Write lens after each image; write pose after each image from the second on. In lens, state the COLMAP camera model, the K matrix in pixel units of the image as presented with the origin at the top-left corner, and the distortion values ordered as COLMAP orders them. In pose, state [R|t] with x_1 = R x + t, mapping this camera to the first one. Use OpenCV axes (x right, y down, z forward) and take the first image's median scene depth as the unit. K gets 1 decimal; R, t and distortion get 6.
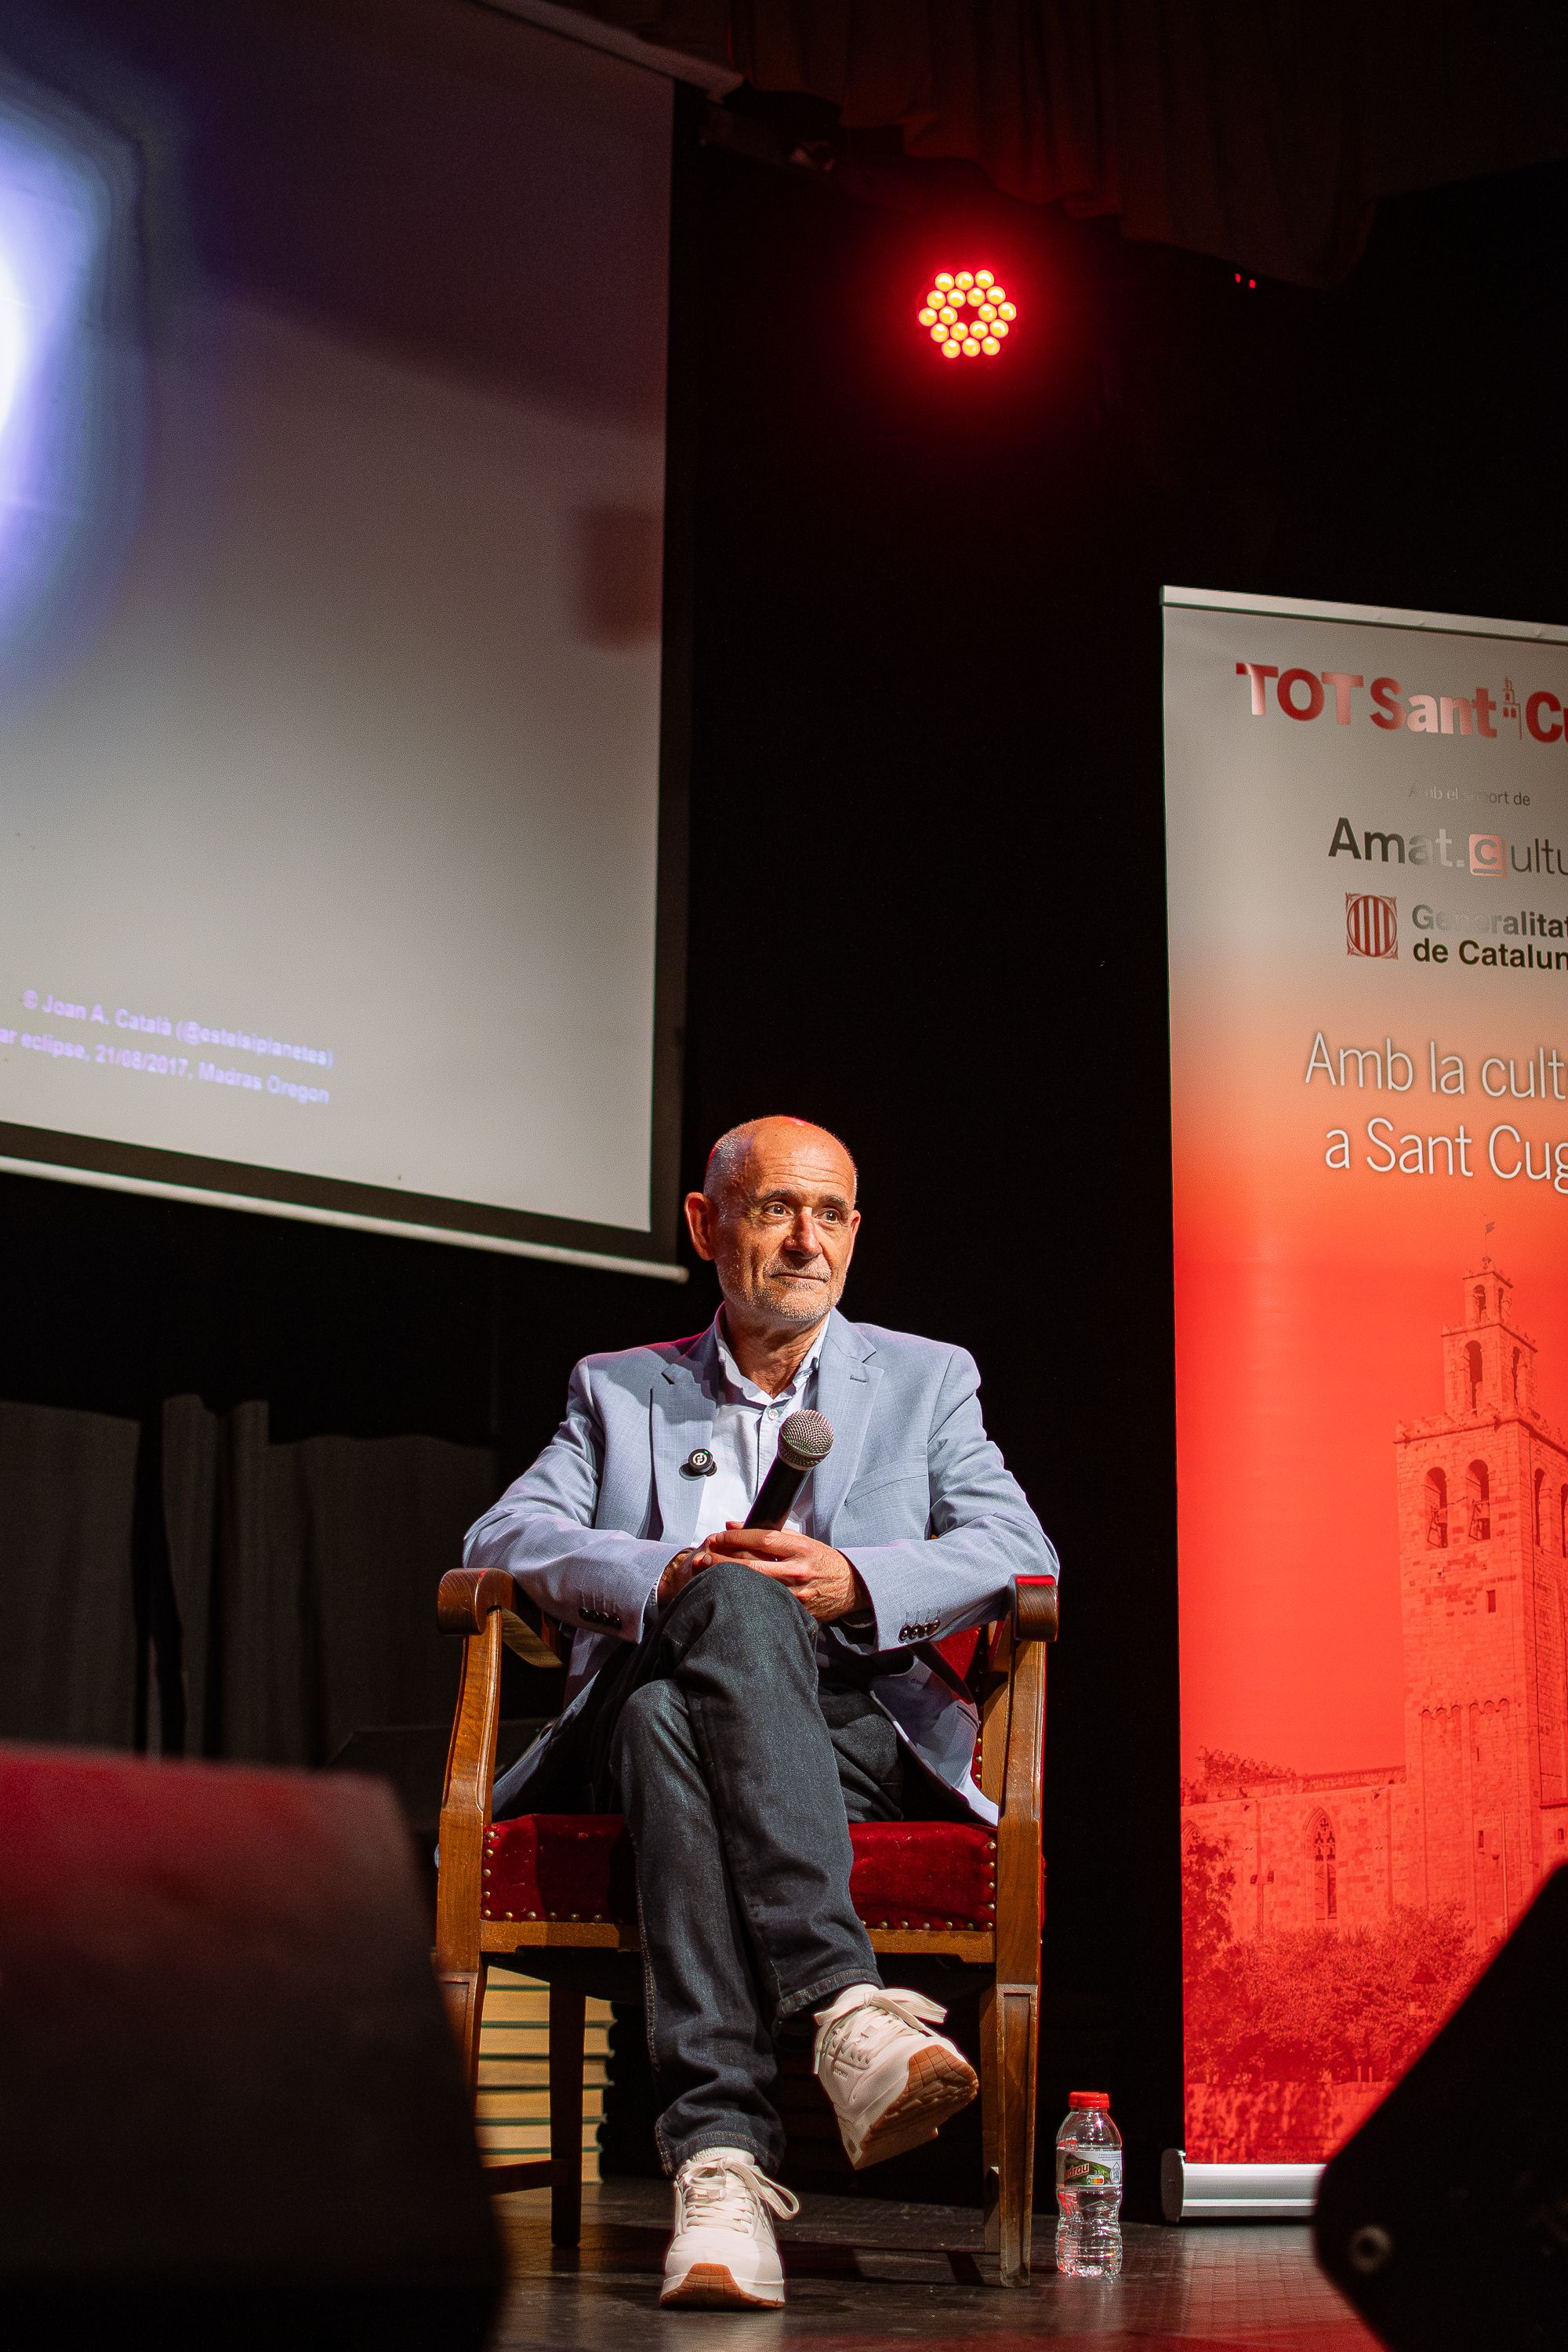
lens RADIAL K [[3827.9, 0, 782.4], [0, 3827.9, 1141.9], [0, 0, 1]] dist [-0.181100, 0.111402]
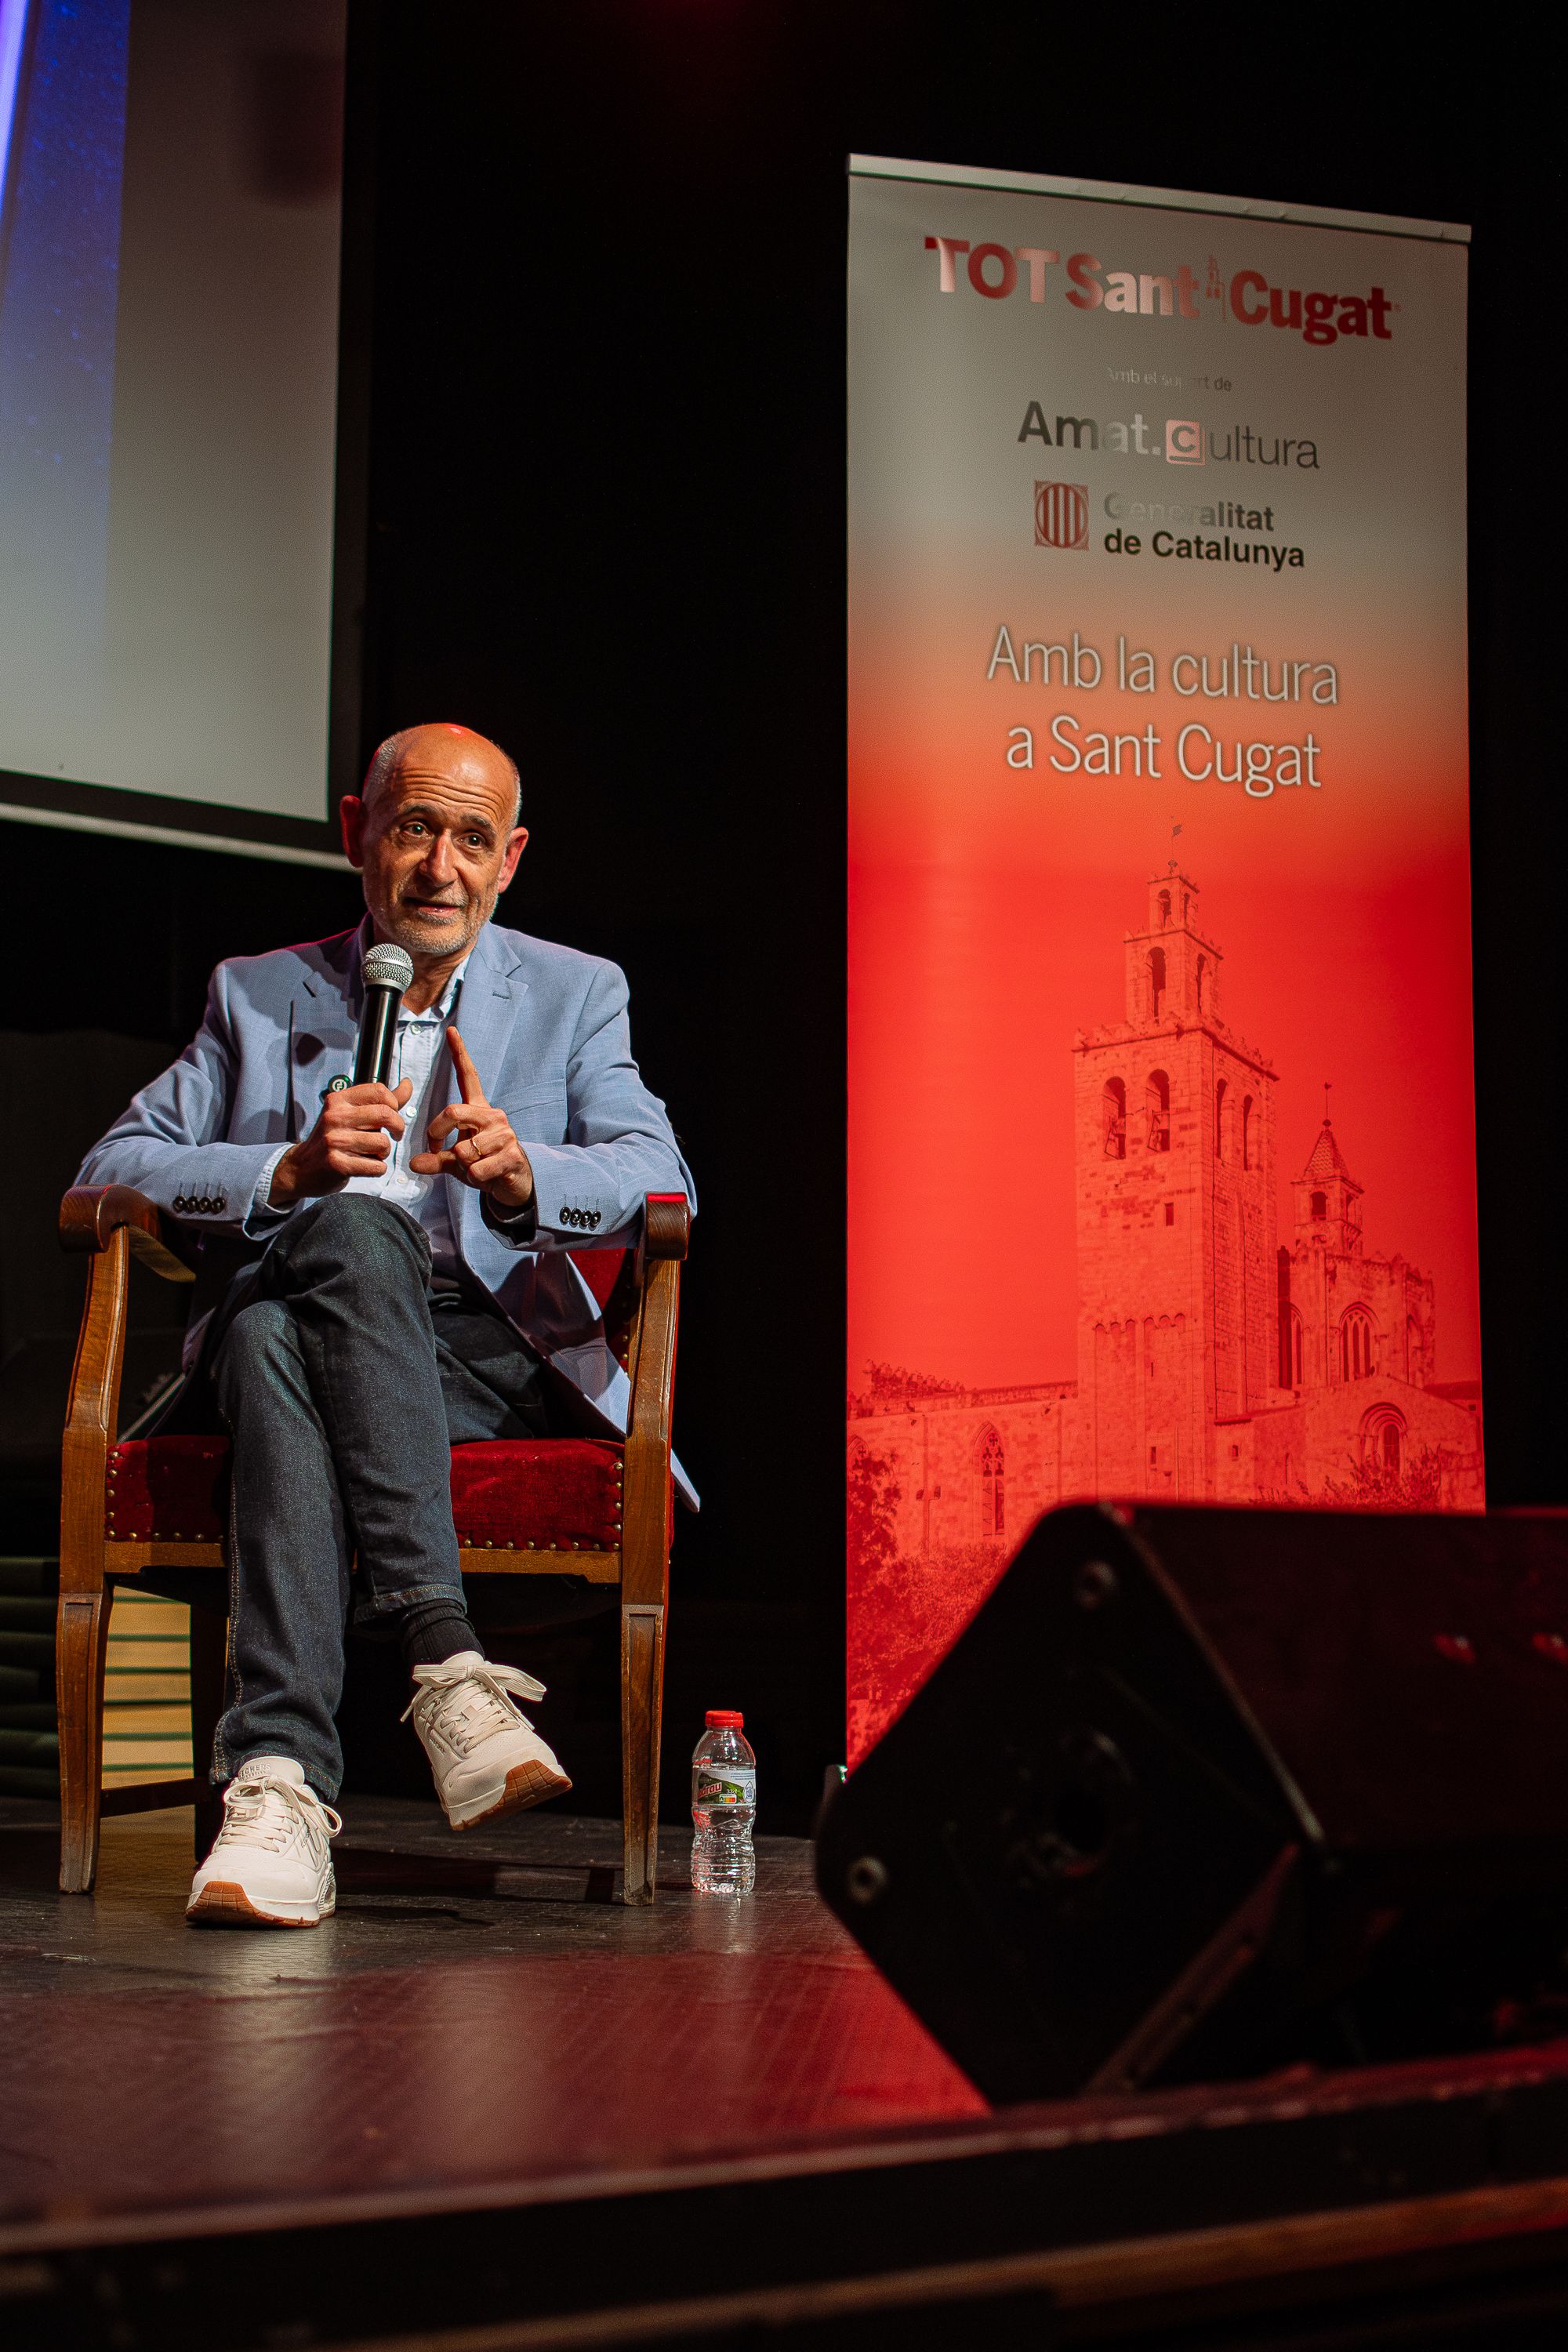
lens RADIAL K [[4050.0, 0, 781.6], [0, 4050.0, 1300.1], [0, 0, 1]] dist [-0.184807, 0.180664]
pose [[0.998545, 0.000982, 0.053907, 0.030317], [-0.009008, 0.988821, 0.148838, -0.011432], [-0.053158, -0.149107, 0.987391, -0.028748]]
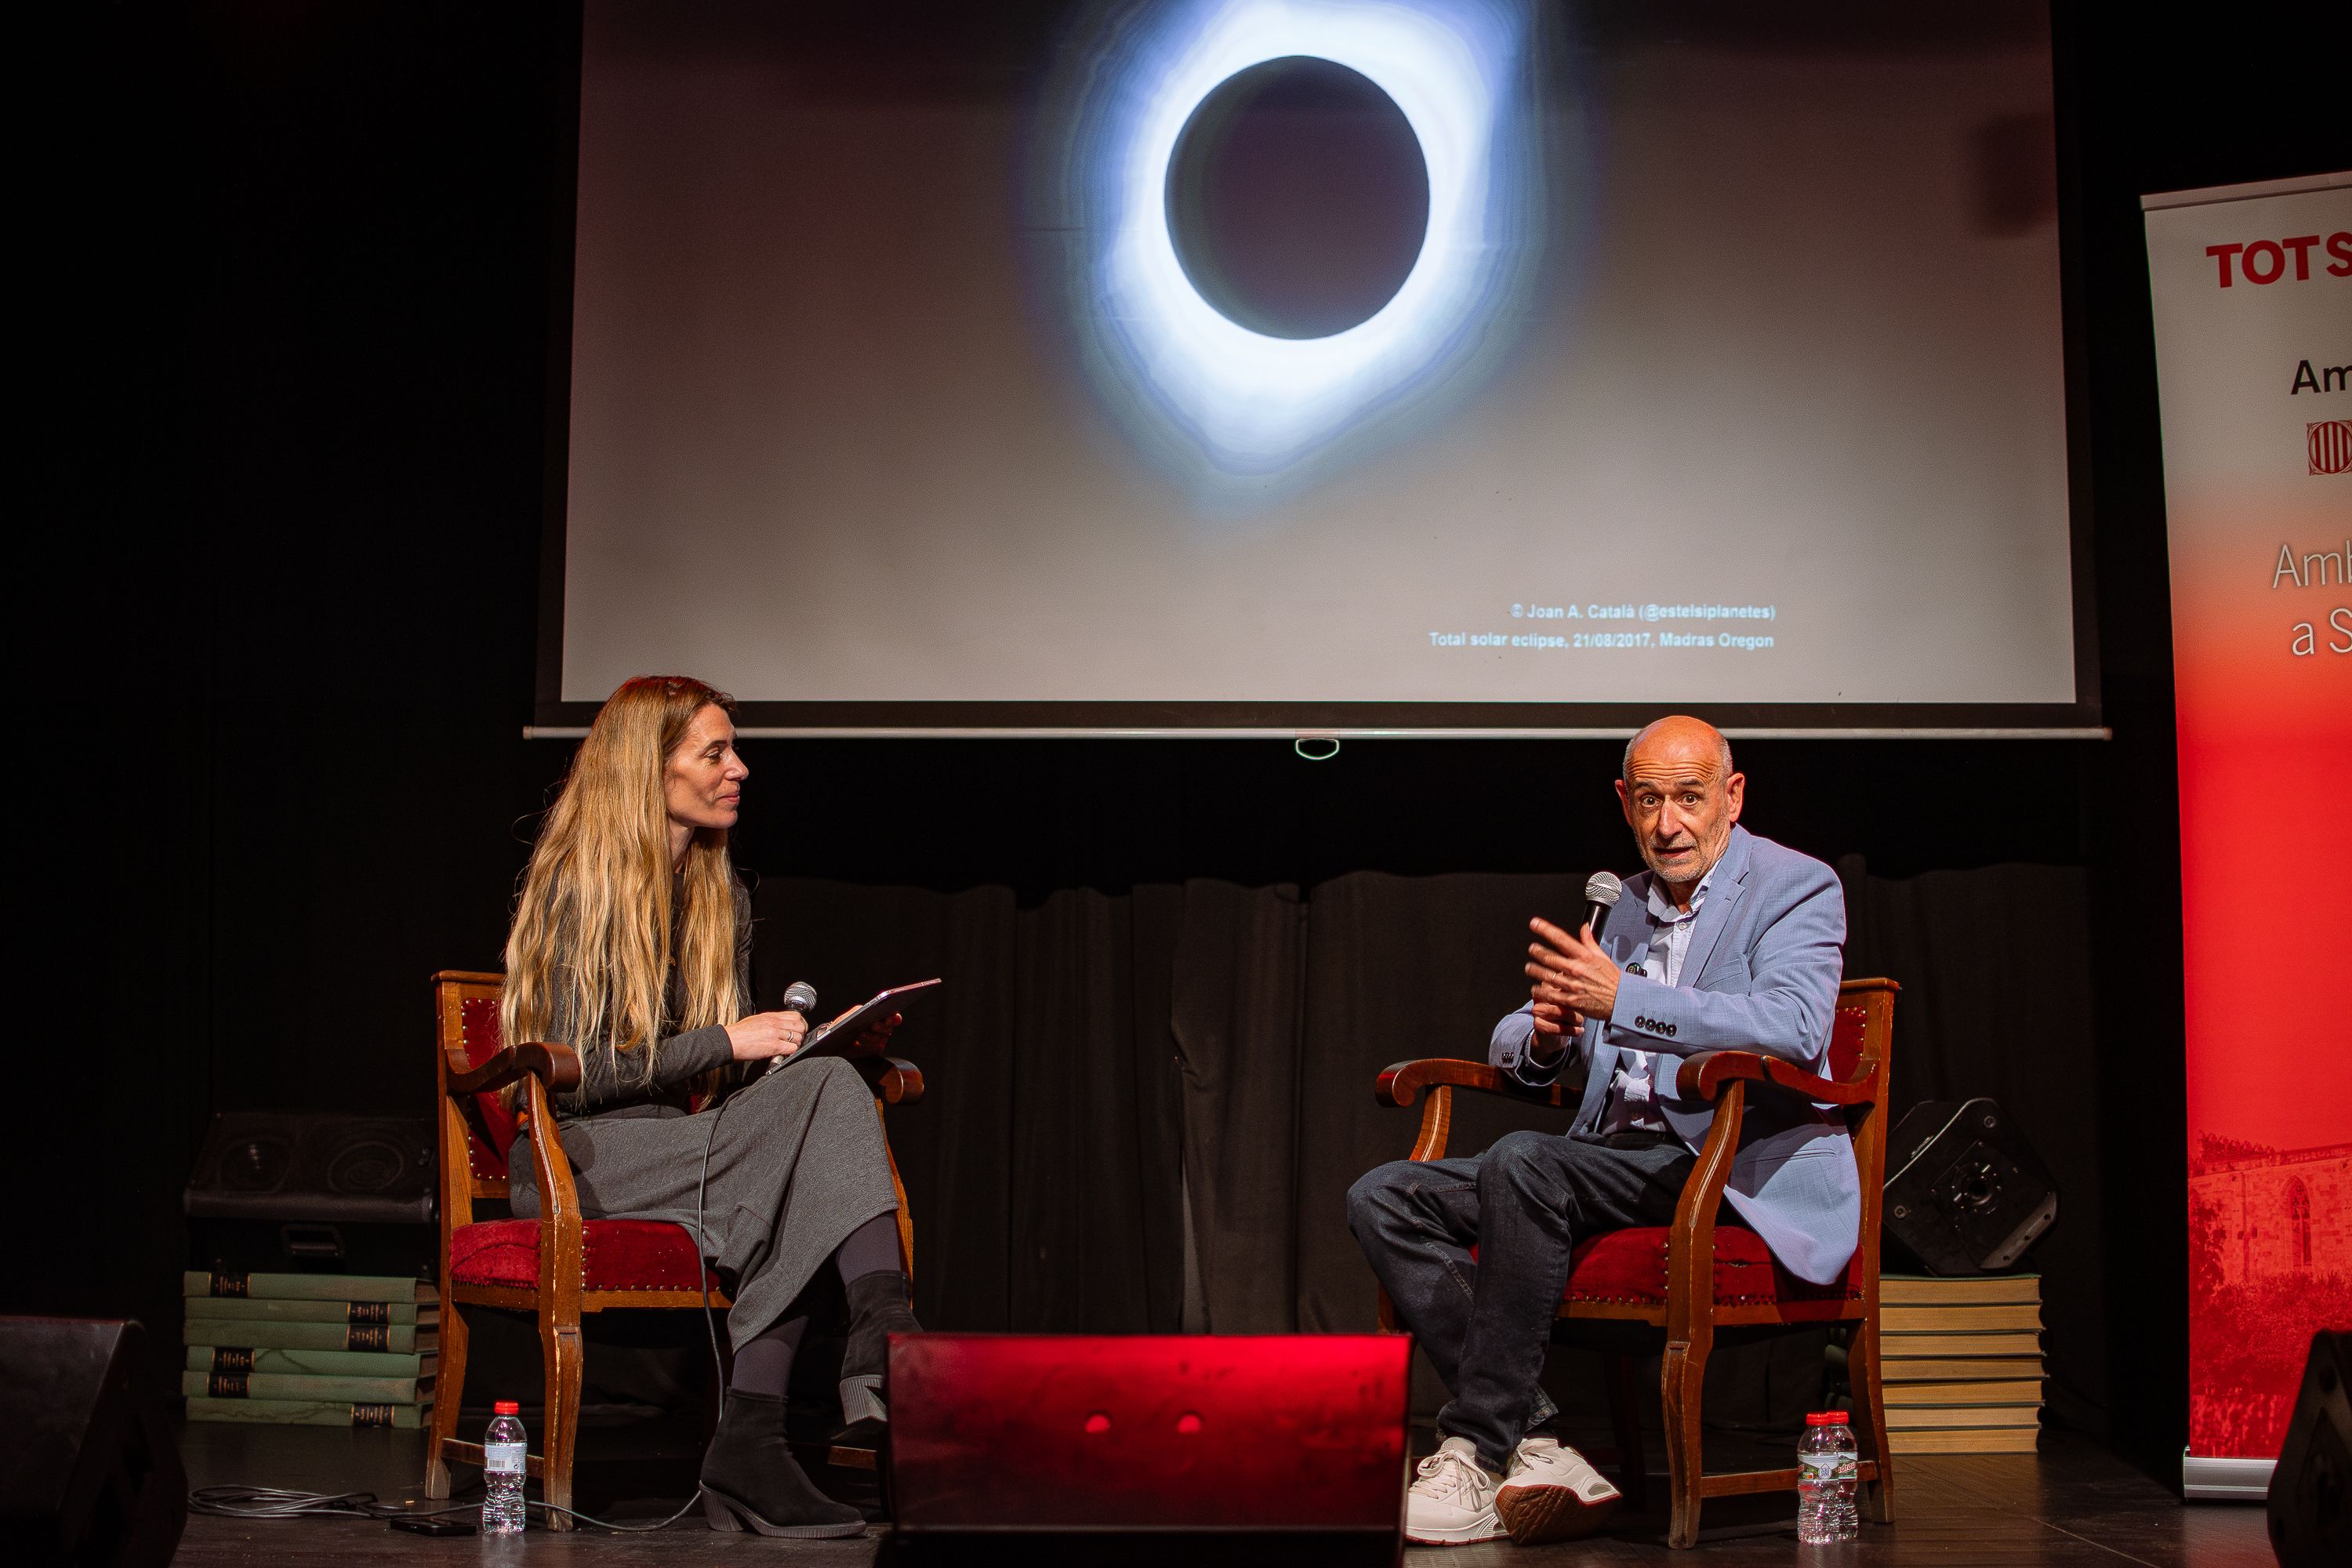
lens RADIAL K [[3612.9, 0, 1248.5], [0, 3612.9, 764.3], [0, 0, 1]] dist [-0.165273, 0.068931]
pose [[0.770087, -0.088111, -0.631824, 0.607668], [0.148722, 0.987922, 0.043497, -0.058913], [0.620360, -0.127463, 0.773890, -0.099178]]
